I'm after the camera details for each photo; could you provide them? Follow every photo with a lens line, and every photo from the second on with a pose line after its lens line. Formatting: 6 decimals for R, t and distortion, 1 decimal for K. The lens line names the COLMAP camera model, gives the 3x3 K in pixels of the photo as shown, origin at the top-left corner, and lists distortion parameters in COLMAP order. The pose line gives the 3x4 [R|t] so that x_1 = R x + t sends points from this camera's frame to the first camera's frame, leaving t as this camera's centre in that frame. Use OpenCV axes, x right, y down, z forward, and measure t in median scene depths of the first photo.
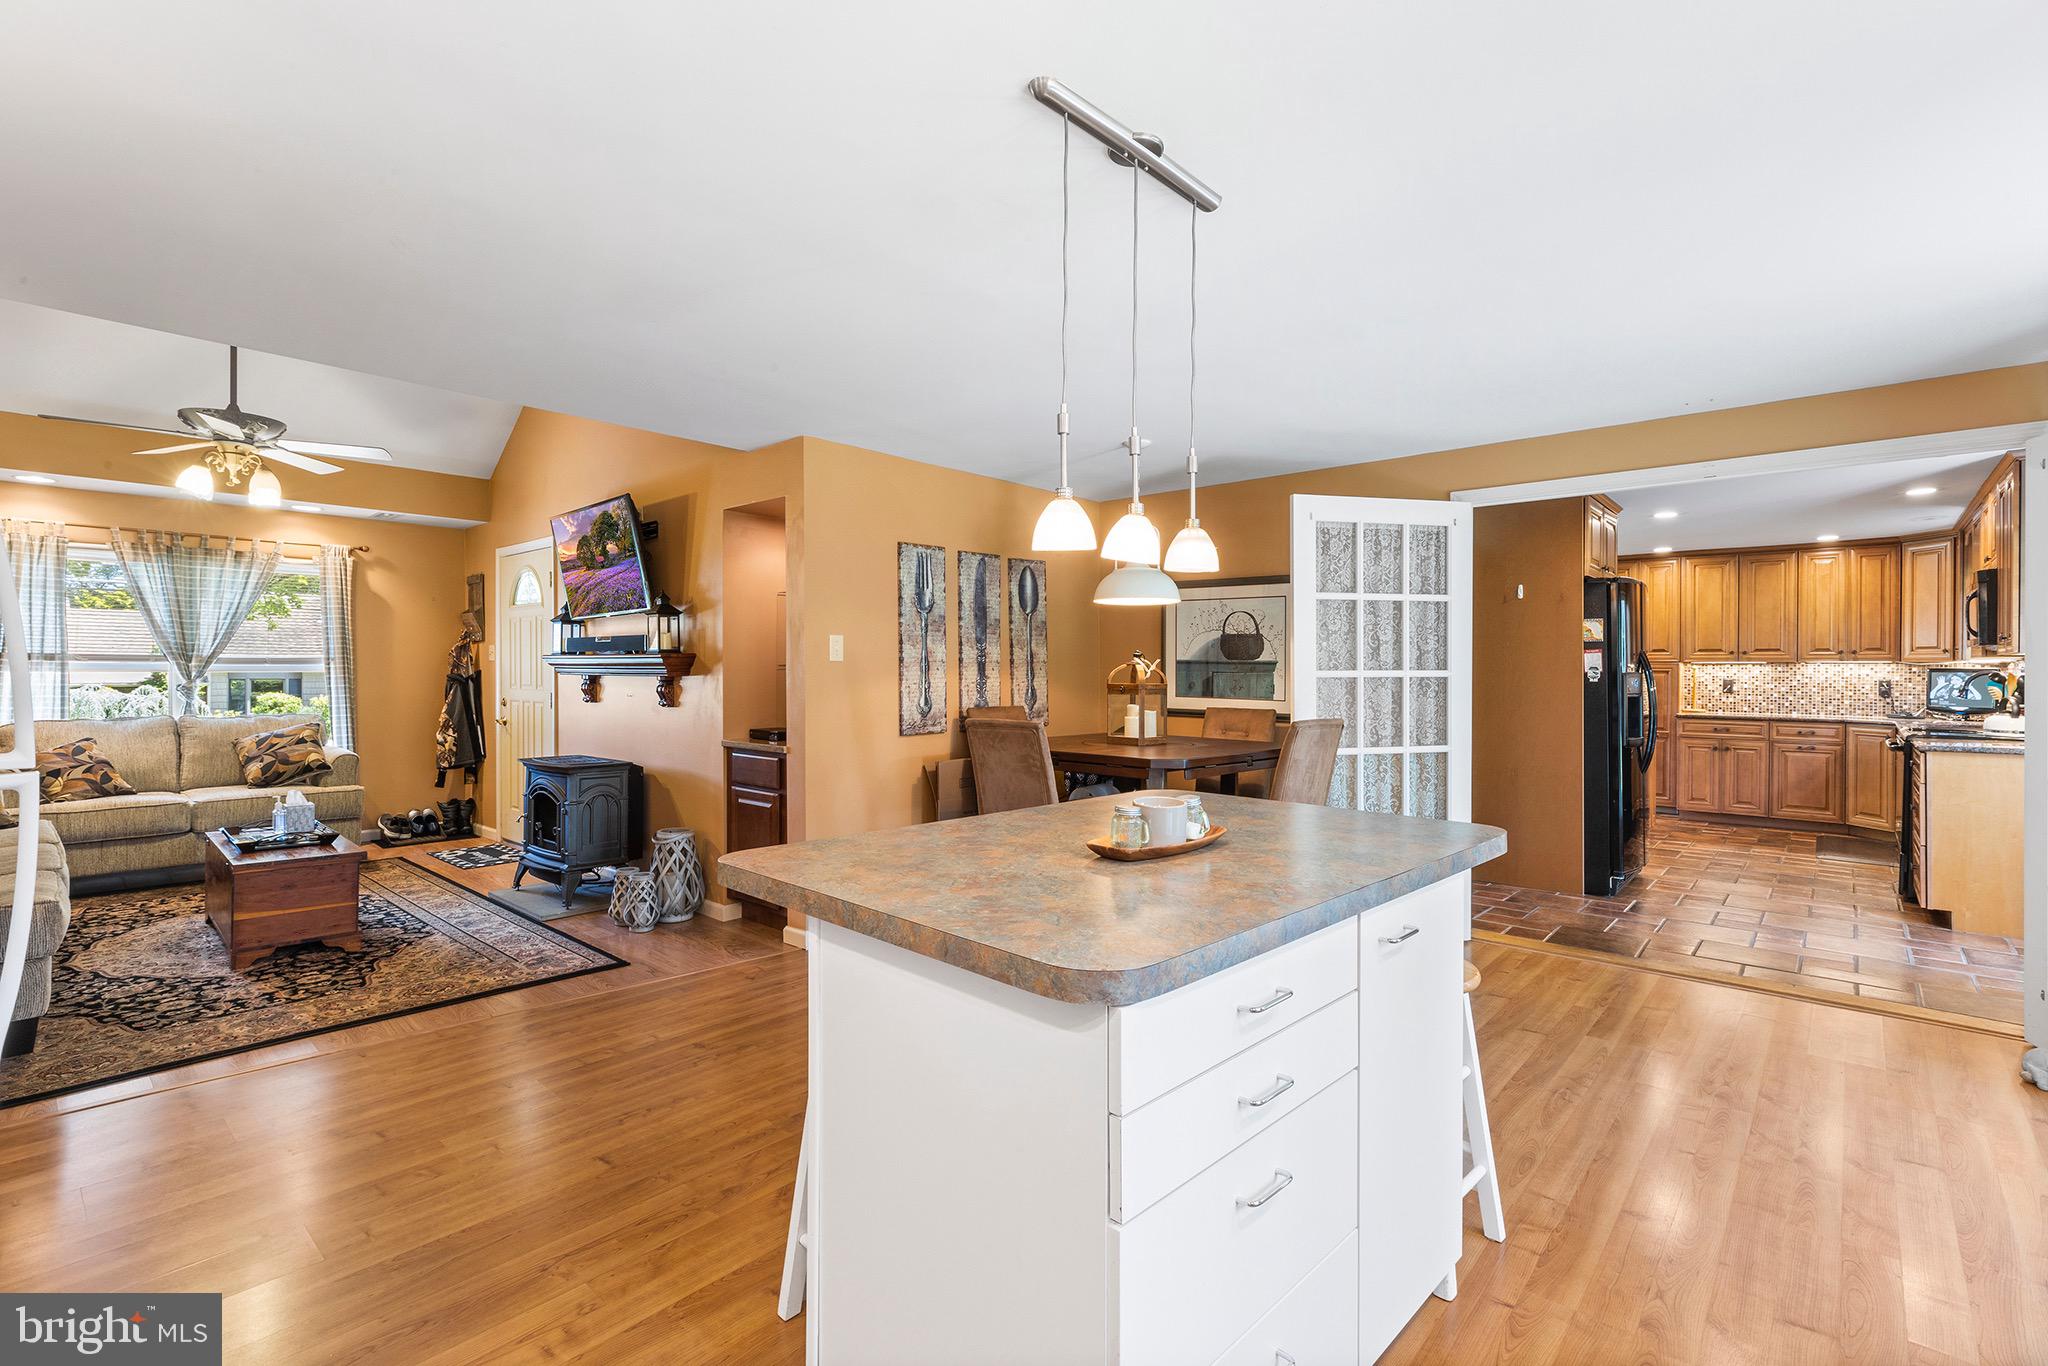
lens RADIAL K [[928.3, 0, 1027.8], [0, 928.3, 669.0], [0, 0, 1]] dist [0.002459, 0.000137]
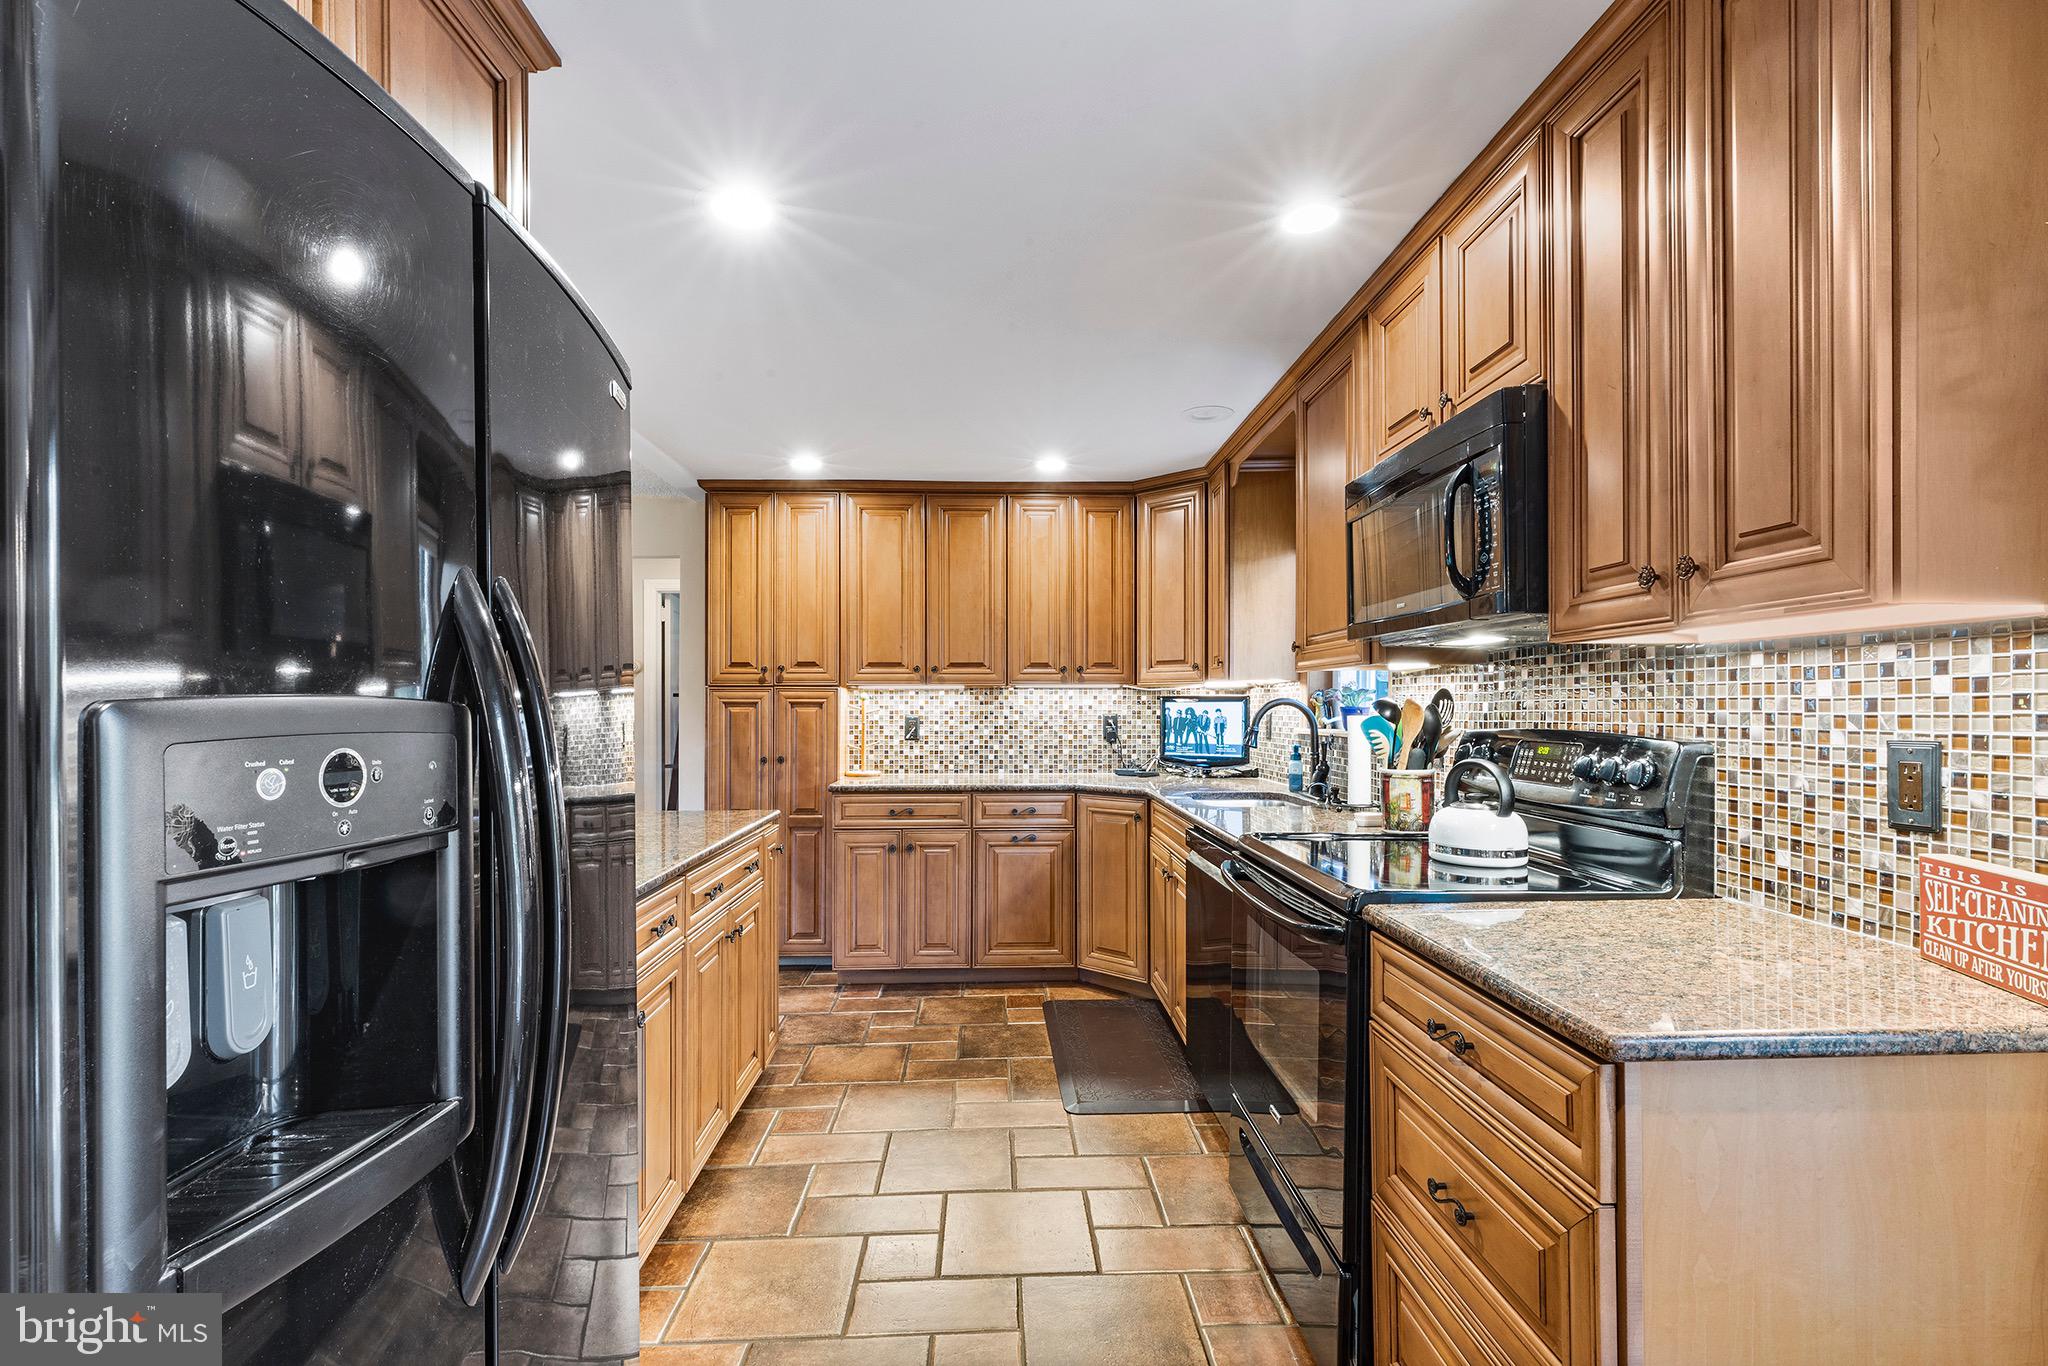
lens RADIAL K [[928.3, 0, 1017.8], [0, 928.3, 700.9], [0, 0, 1]] dist [0.002459, 0.000137]
pose [[0.730209, -0.001268, 0.683223, 0.438746], [0.006076, 0.999971, -0.004638, 0.004800], [-0.683197, 0.007538, 0.730195, 0.575006]]
